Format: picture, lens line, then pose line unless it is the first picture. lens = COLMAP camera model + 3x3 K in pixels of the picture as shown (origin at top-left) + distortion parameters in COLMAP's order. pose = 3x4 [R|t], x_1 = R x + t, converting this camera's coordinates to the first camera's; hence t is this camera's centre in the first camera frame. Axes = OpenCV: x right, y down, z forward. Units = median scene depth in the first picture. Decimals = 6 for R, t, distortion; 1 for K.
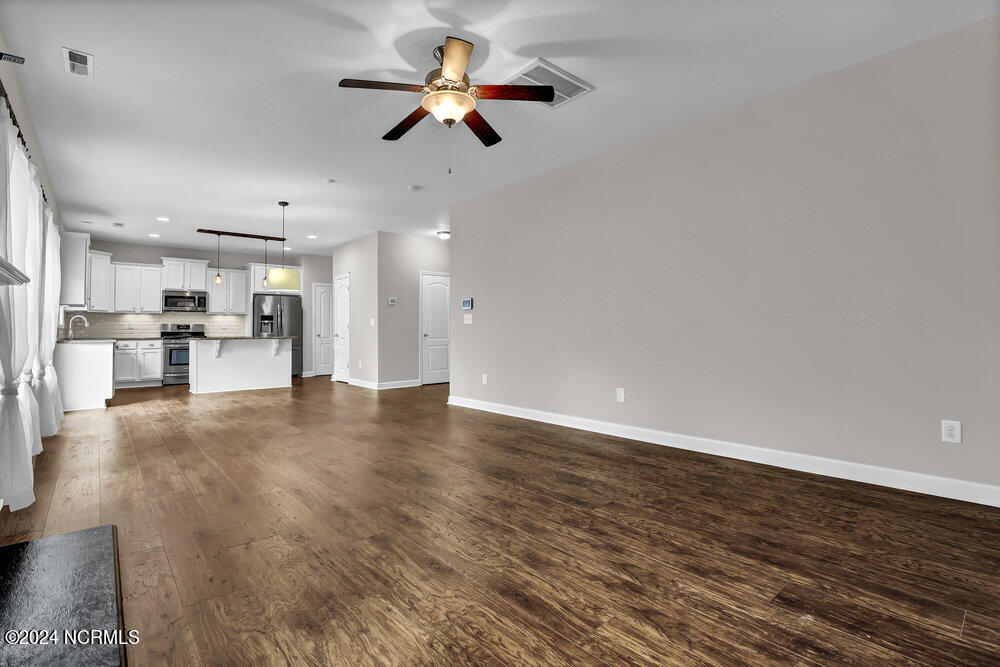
lens RADIAL K [[473.6, 0, 501.4], [0, 473.6, 328.8], [0, 0, 1]] dist [-0.000734, -0.000112]
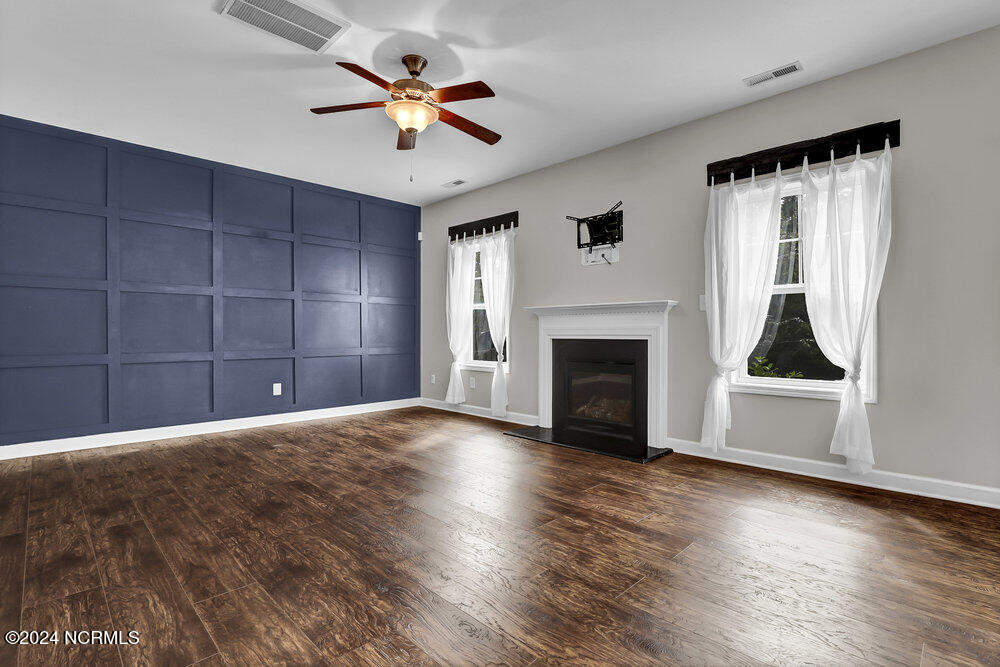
lens RADIAL K [[482.6, 0, 503.8], [0, 482.6, 335.5], [0, 0, 1]] dist [-0.001590, -0.000362]
pose [[-0.997834, 0.004915, -0.065603, -0.284231], [0.004753, 0.999985, 0.002617, 0.000427], [0.065615, 0.002300, -0.997842, 2.430032]]
